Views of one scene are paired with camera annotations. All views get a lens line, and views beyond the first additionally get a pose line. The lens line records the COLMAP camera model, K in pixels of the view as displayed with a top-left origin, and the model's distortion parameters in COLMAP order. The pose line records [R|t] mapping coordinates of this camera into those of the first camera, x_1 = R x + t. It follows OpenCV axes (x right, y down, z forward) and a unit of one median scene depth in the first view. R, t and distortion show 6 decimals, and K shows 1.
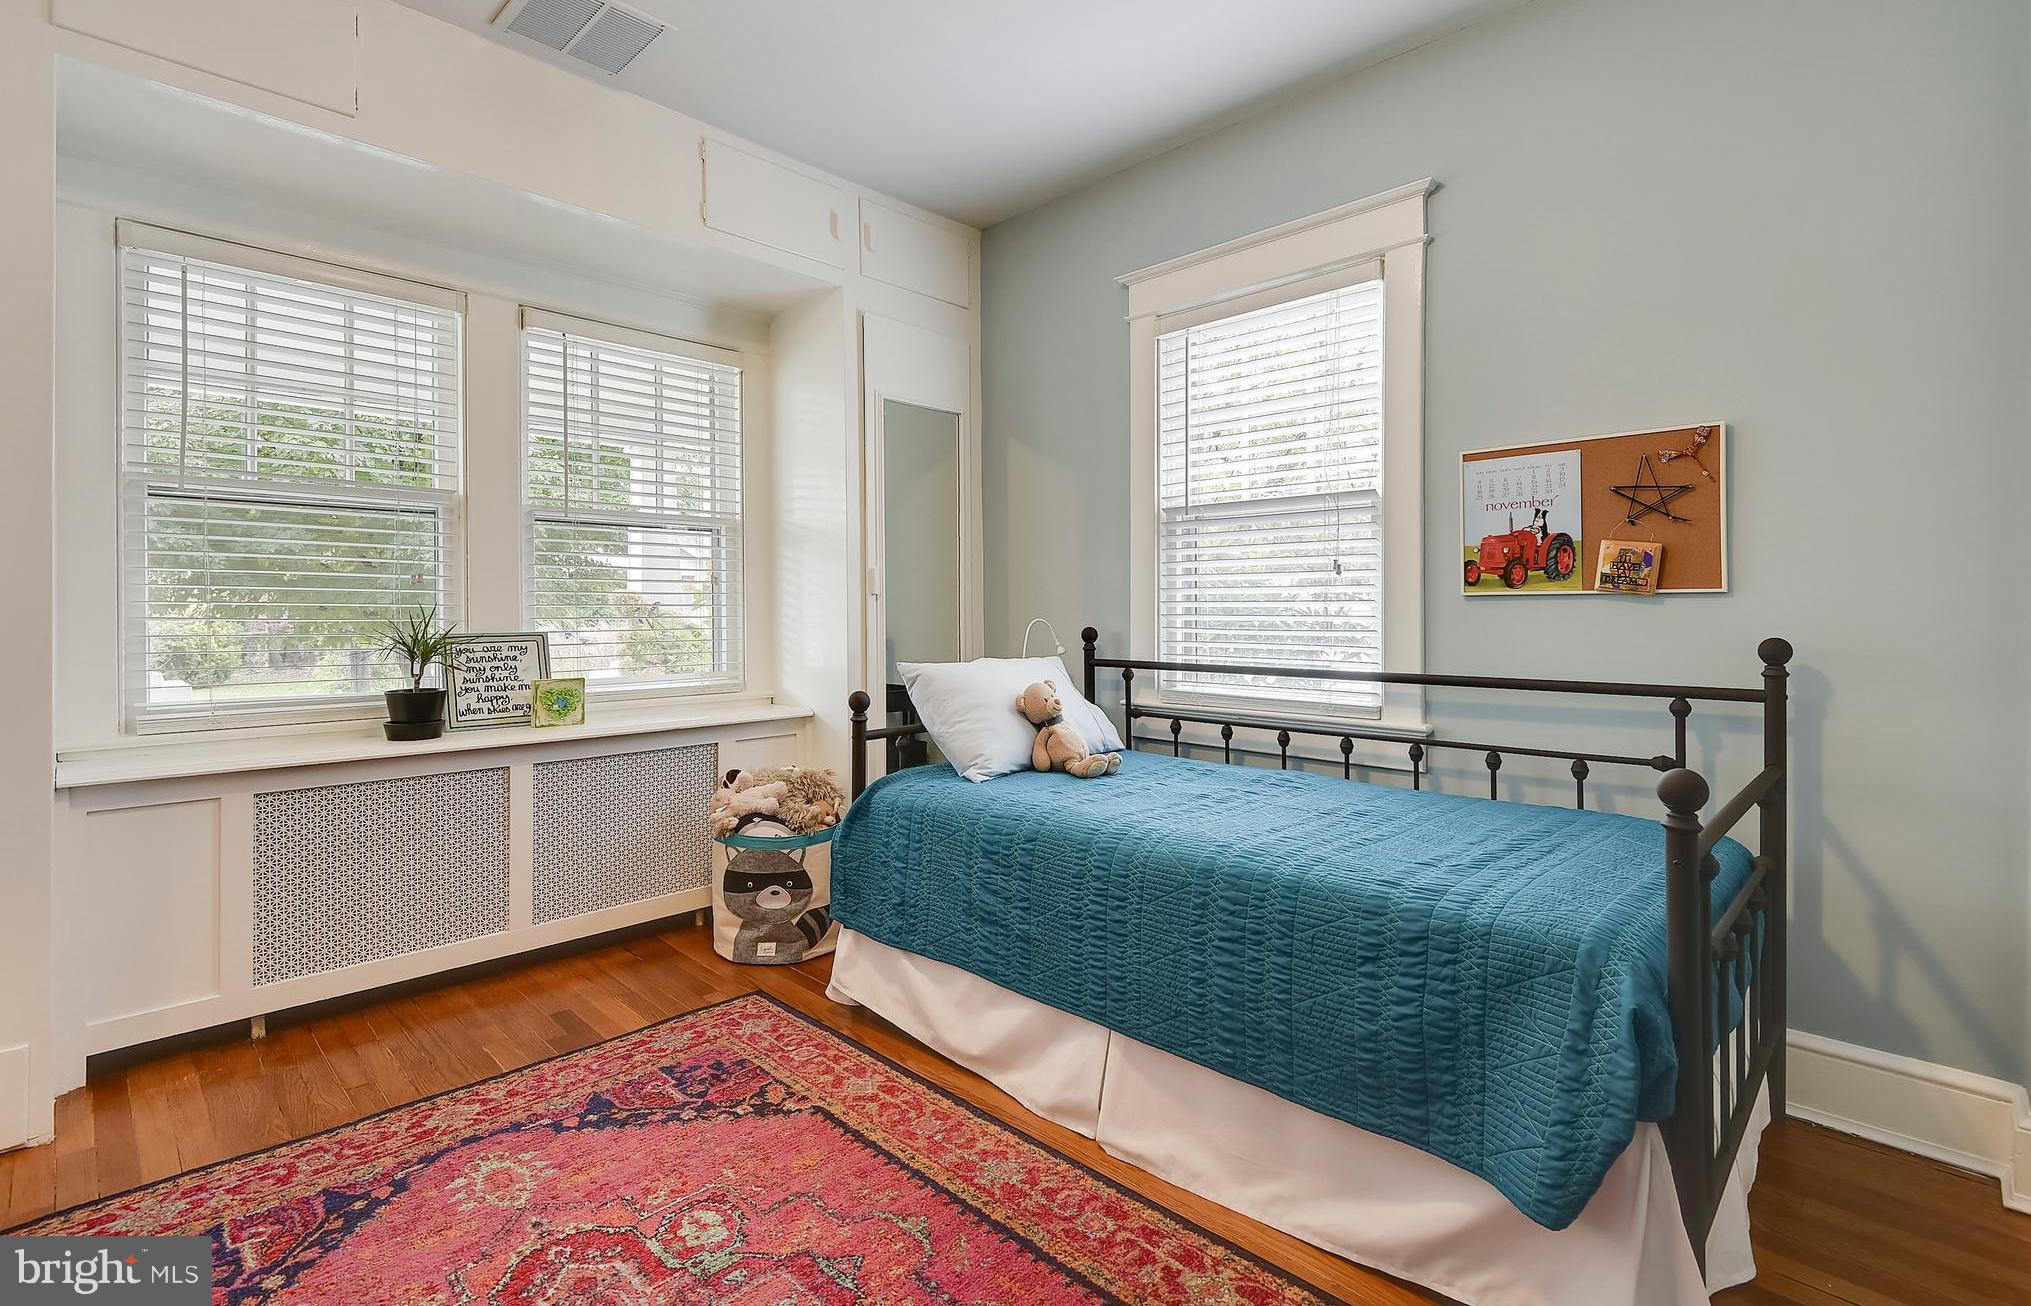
lens RADIAL K [[933.7, 0, 1014.4], [0, 933.7, 612.4], [0, 0, 1]] dist [0.003942, -0.000161]
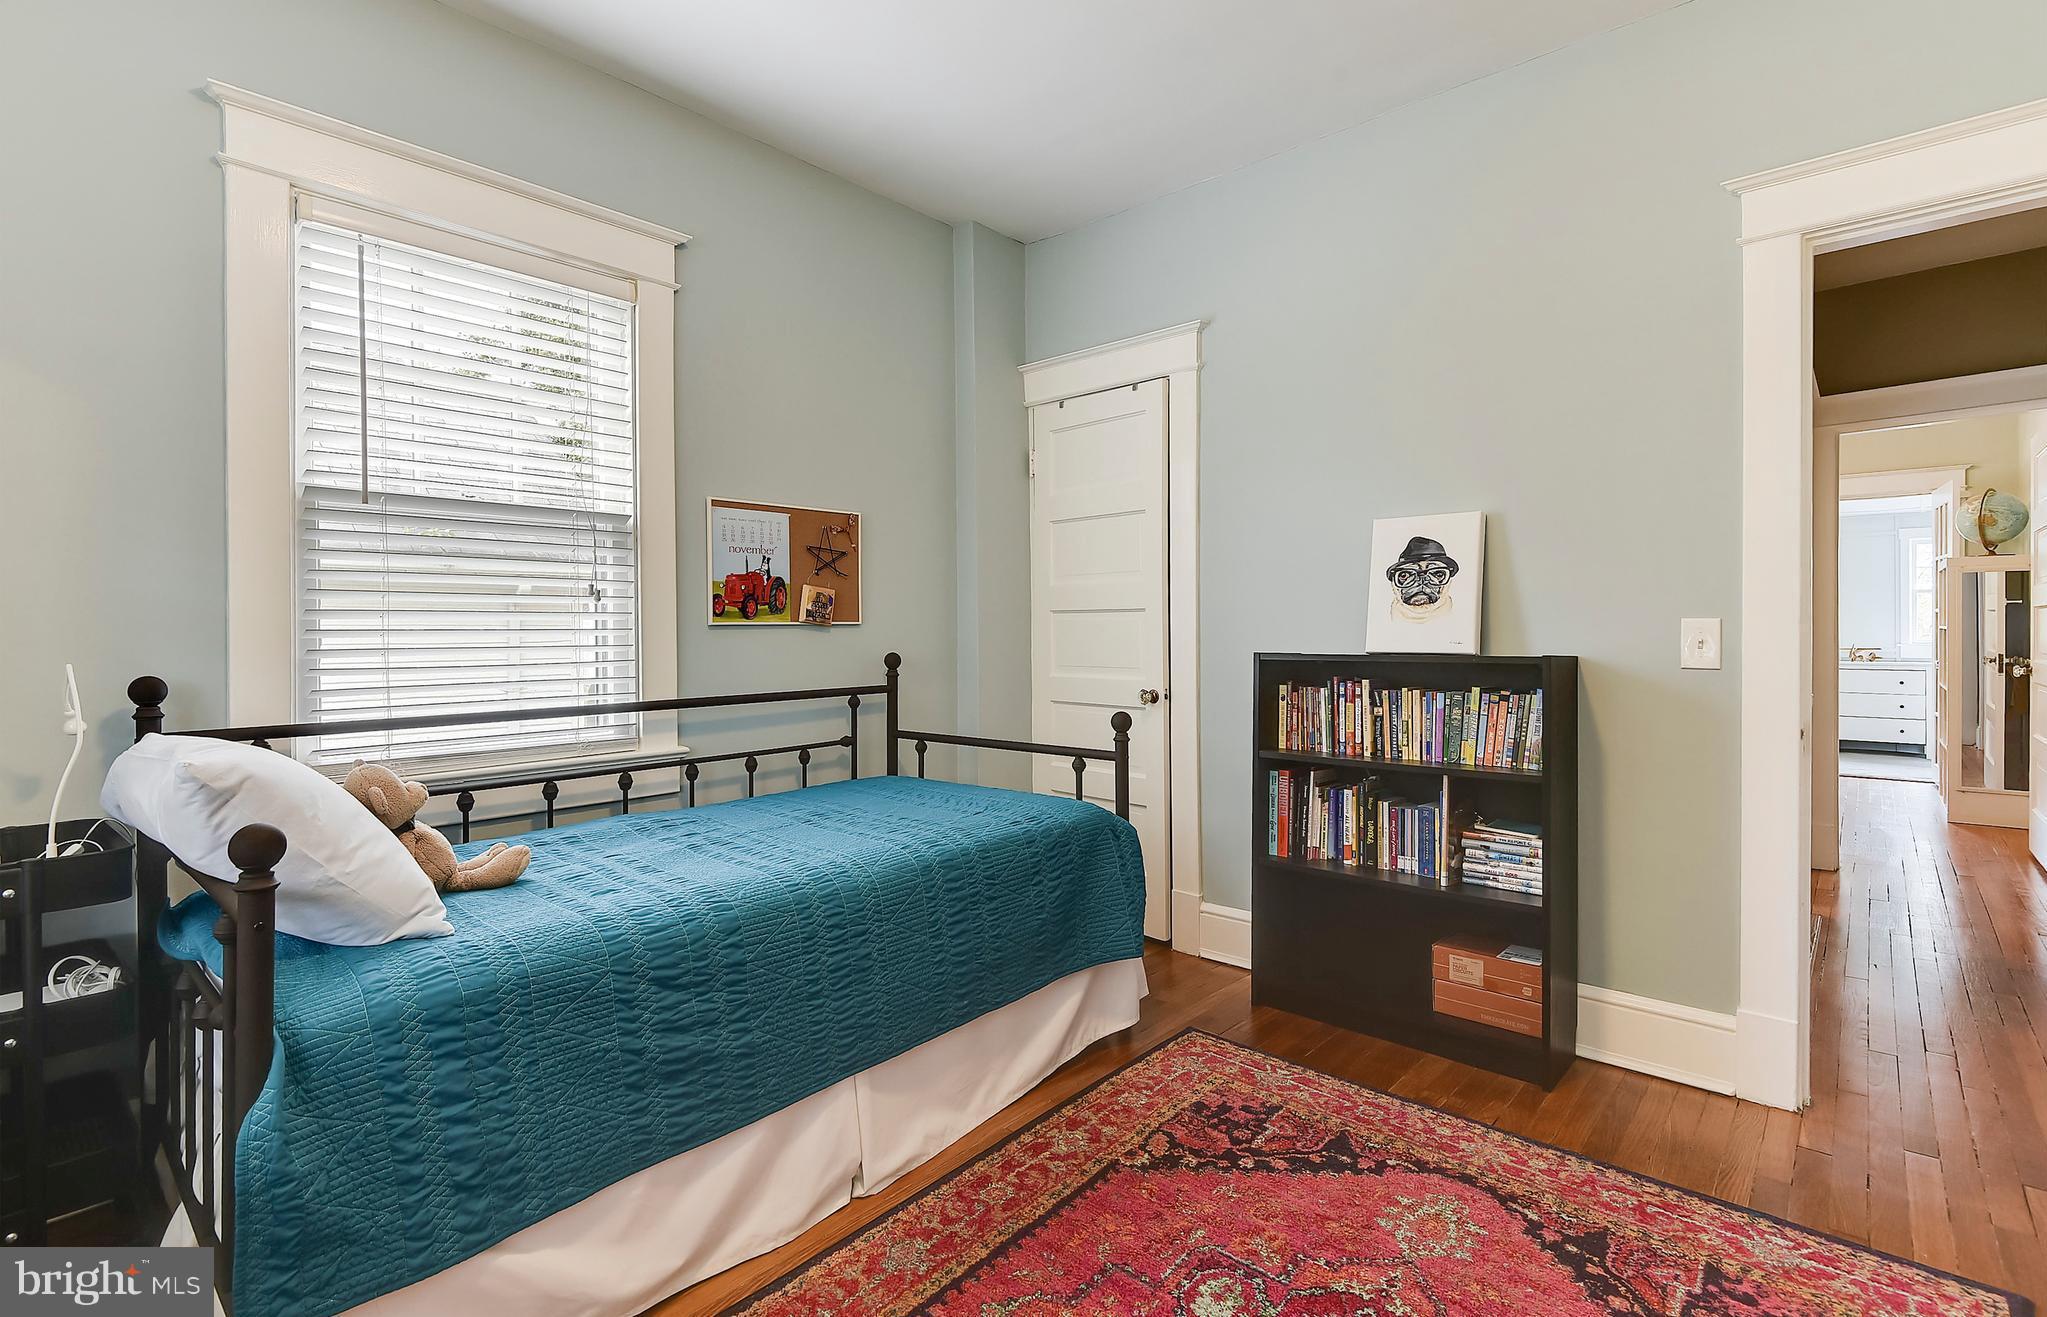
lens RADIAL K [[961.1, 0, 1066.7], [0, 961.1, 631.4], [0, 0, 1]] dist [0.026600, -0.000406]
pose [[-0.085908, -0.001909, 0.996301, -0.783605], [0.010419, 0.999942, 0.002815, -0.010044], [-0.996249, 0.010622, -0.085883, 0.742905]]
